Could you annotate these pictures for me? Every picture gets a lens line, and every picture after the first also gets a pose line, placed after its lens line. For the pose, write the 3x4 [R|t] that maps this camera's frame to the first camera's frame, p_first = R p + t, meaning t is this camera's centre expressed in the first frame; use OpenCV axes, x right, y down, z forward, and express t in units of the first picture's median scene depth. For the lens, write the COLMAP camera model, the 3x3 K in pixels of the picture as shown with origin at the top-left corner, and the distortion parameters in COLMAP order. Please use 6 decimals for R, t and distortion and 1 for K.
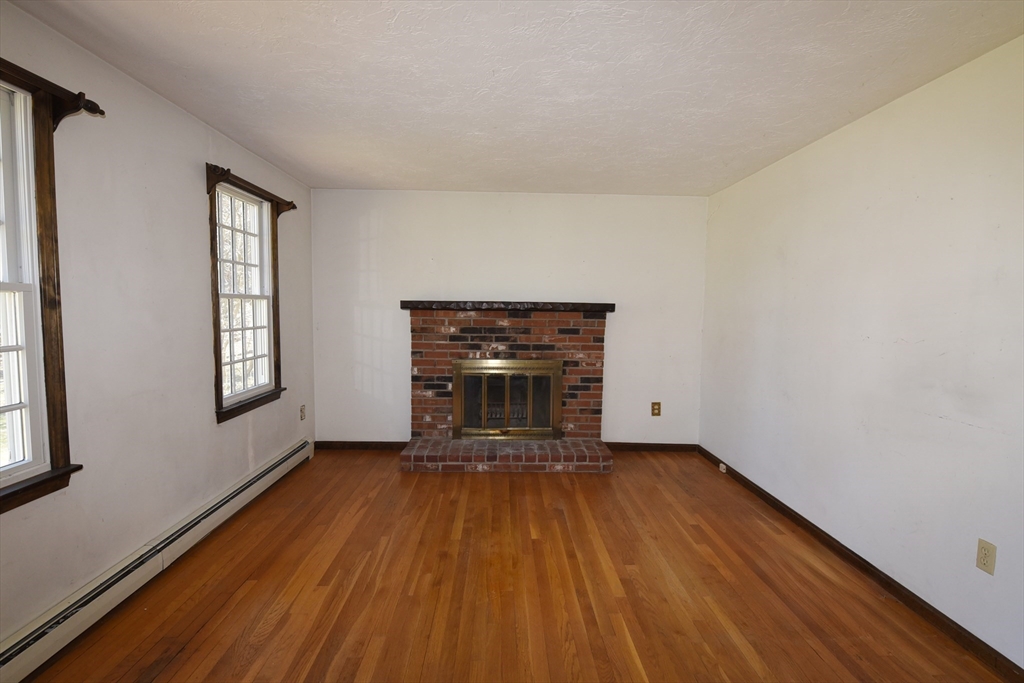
lens RADIAL K [[491.9, 0, 516.0], [0, 491.9, 341.2], [0, 0, 1]] dist [-0.011918, -0.004342]
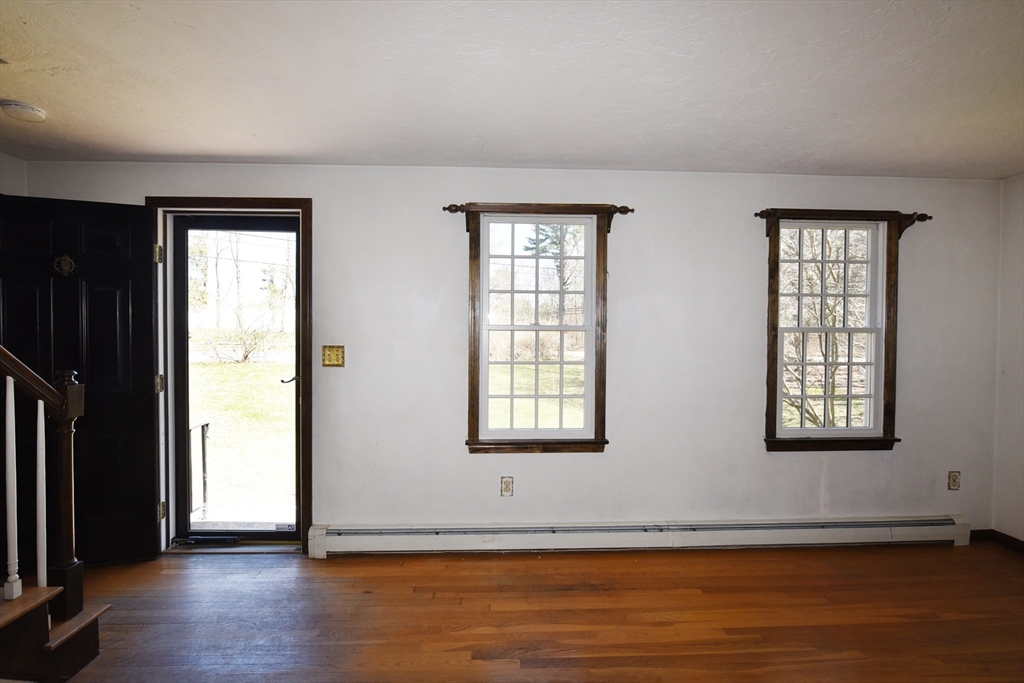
lens RADIAL K [[491.9, 0, 515.6], [0, 491.9, 341.1], [0, 0, 1]] dist [-0.011918, -0.004342]
pose [[0.032787, 0.006830, -0.999439, 0.428514], [-0.079929, 0.996792, 0.004190, -0.028458], [0.996261, 0.079747, 0.033228, 0.410834]]
